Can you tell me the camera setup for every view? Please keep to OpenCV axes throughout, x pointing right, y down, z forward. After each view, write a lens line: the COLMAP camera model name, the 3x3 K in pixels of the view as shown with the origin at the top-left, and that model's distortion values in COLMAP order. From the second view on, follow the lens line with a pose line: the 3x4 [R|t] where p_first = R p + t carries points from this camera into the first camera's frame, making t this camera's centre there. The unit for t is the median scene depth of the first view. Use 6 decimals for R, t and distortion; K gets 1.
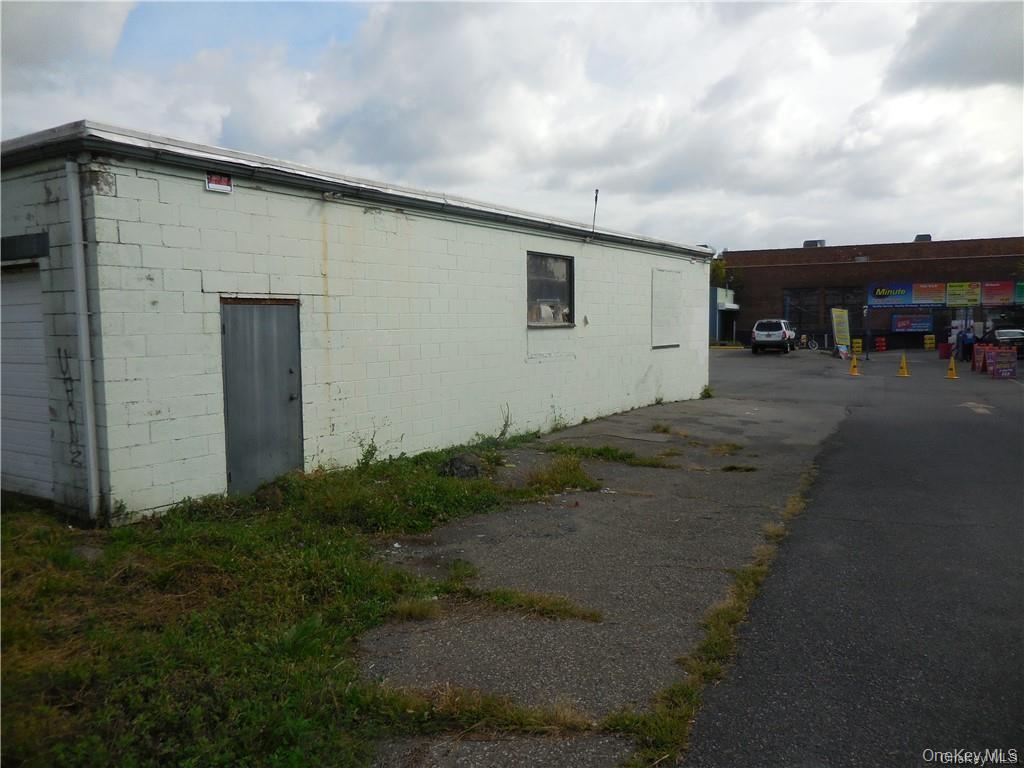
lens RADIAL K [[781.7, 0, 529.1], [0, 781.7, 391.3], [0, 0, 1]] dist [-0.014647, 0.024836]
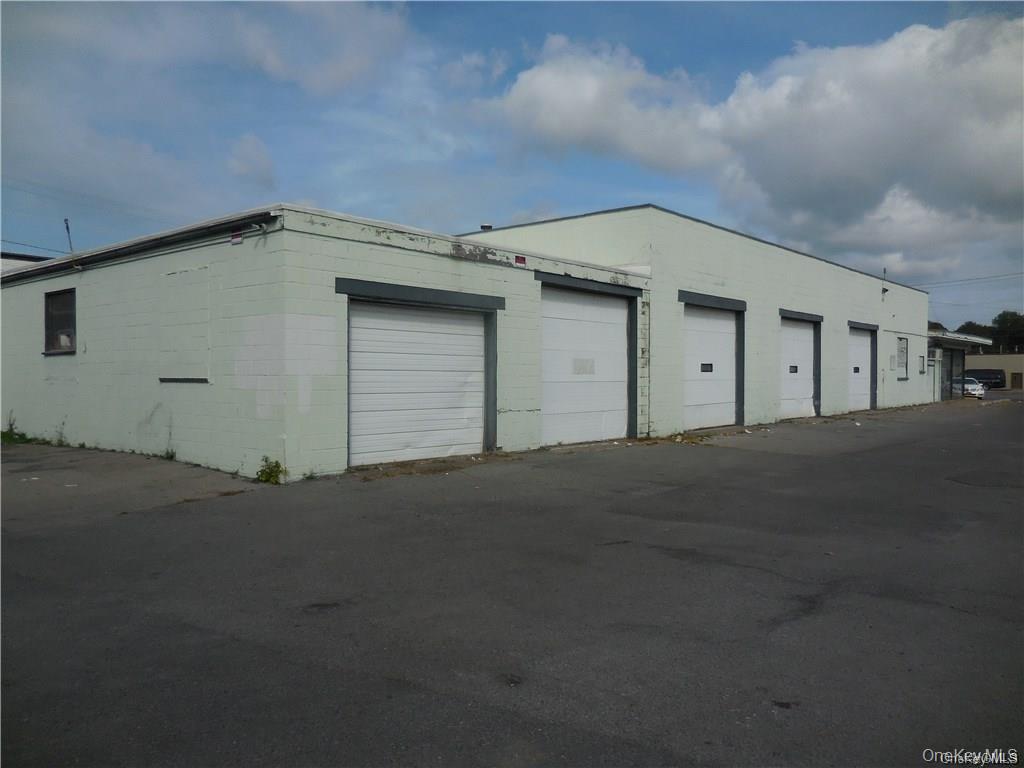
lens RADIAL K [[781.7, 0, 524.4], [0, 781.7, 380.5], [0, 0, 1]] dist [-0.014647, 0.024836]
pose [[-0.113593, 0.014467, -0.993422, 1.910304], [-0.089469, 0.995683, 0.024730, -0.232228], [0.989491, 0.091690, -0.111808, 3.167000]]
